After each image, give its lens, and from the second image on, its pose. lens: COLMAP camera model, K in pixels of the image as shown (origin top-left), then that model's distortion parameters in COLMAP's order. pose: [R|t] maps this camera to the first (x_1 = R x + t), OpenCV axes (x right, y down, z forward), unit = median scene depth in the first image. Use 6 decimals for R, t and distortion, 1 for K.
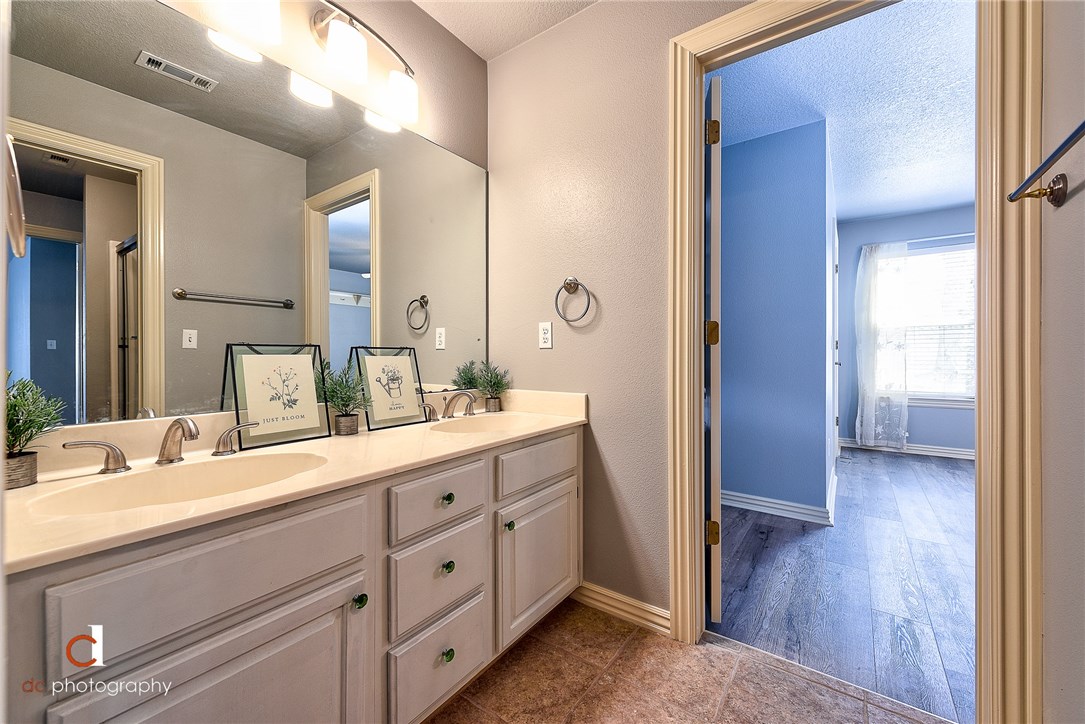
lens RADIAL K [[426.5, 0, 542.6], [0, 426.5, 361.0], [0, 0, 1]] dist [-0.000985, -0.000019]
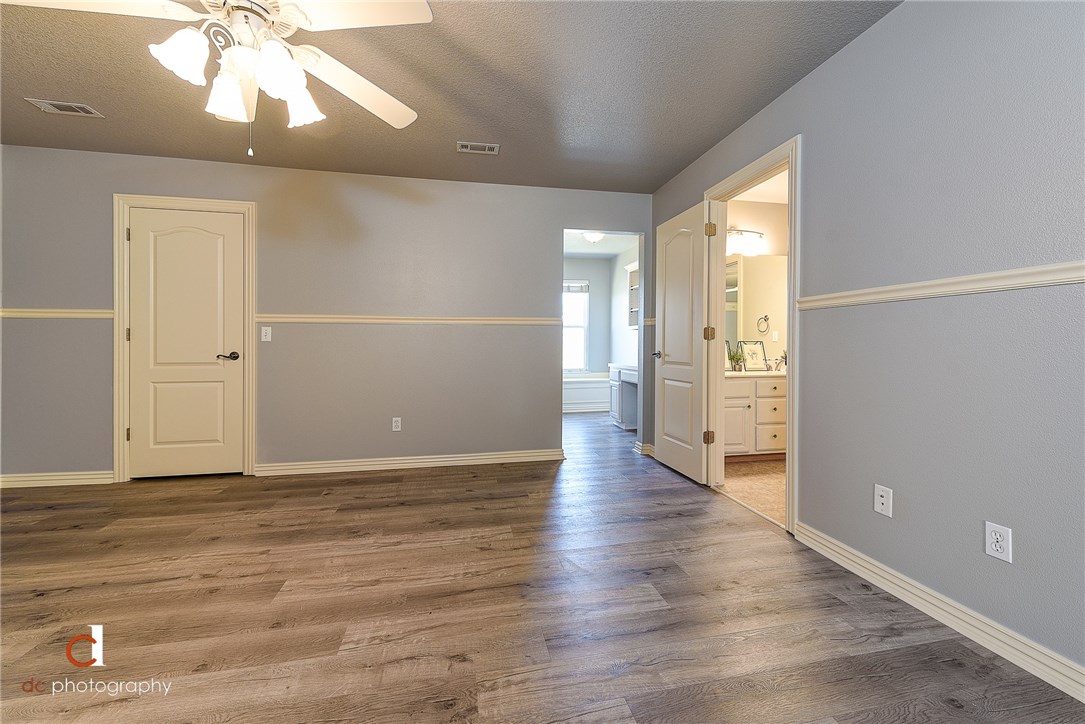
lens RADIAL K [[426.5, 0, 543.1], [0, 426.5, 355.1], [0, 0, 1]] dist [-0.000985, -0.000019]
pose [[0.733126, 0.013863, -0.679952, 0.502792], [-0.006957, 0.999893, 0.012886, 0.028309], [0.680057, -0.004717, 0.733144, -1.880028]]
